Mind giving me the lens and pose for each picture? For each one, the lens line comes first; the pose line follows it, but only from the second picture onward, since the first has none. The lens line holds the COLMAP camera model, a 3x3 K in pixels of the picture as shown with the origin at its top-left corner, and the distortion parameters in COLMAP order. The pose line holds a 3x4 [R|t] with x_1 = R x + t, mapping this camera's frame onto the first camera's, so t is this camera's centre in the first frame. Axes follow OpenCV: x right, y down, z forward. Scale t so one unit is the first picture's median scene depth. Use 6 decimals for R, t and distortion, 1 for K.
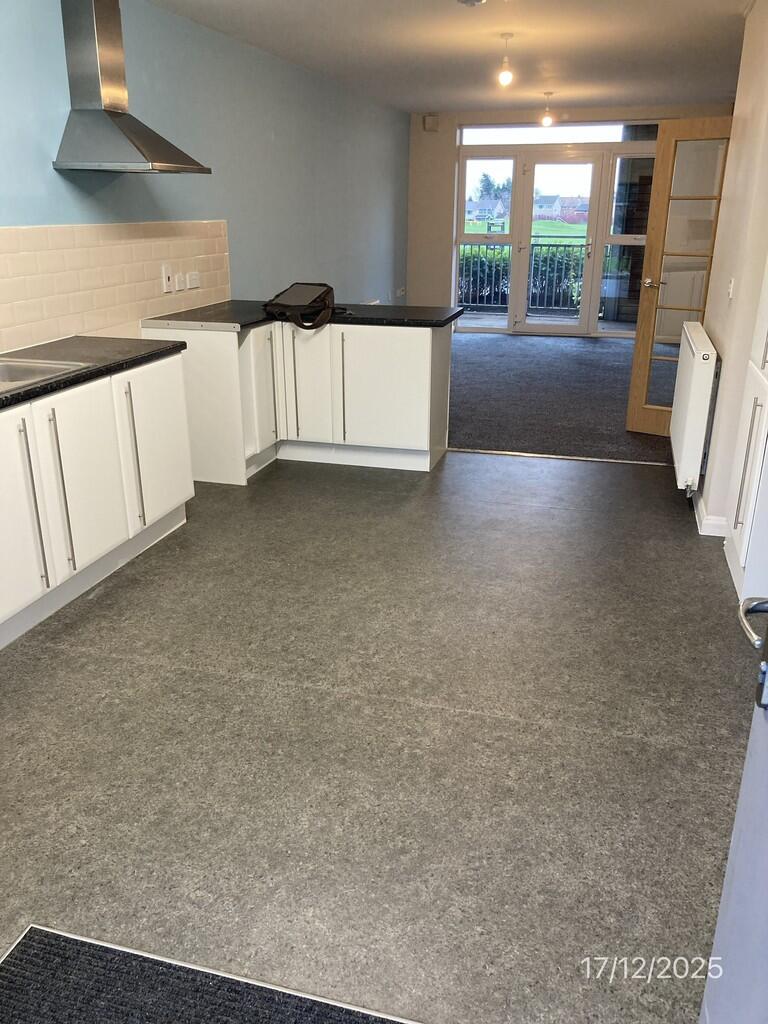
lens RADIAL K [[830.0, 0, 384.0], [0, 830.0, 512.0], [0, 0, 1]] dist [0.002367, -0.000670]
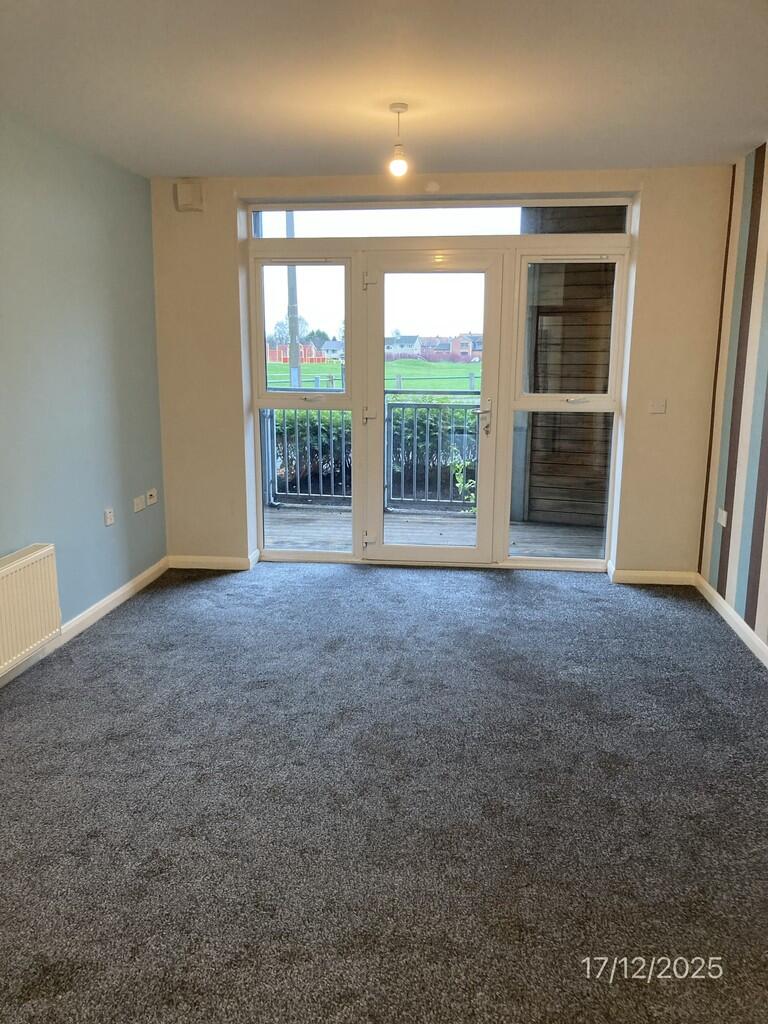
lens RADIAL K [[830.0, 0, 384.0], [0, 830.0, 512.0], [0, 0, 1]] dist [0.002367, -0.000670]
pose [[0.988093, -0.028979, 0.151106, 0.079348], [0.051929, 0.987287, -0.150223, -0.150719], [-0.144832, 0.156281, 0.977036, 0.409867]]
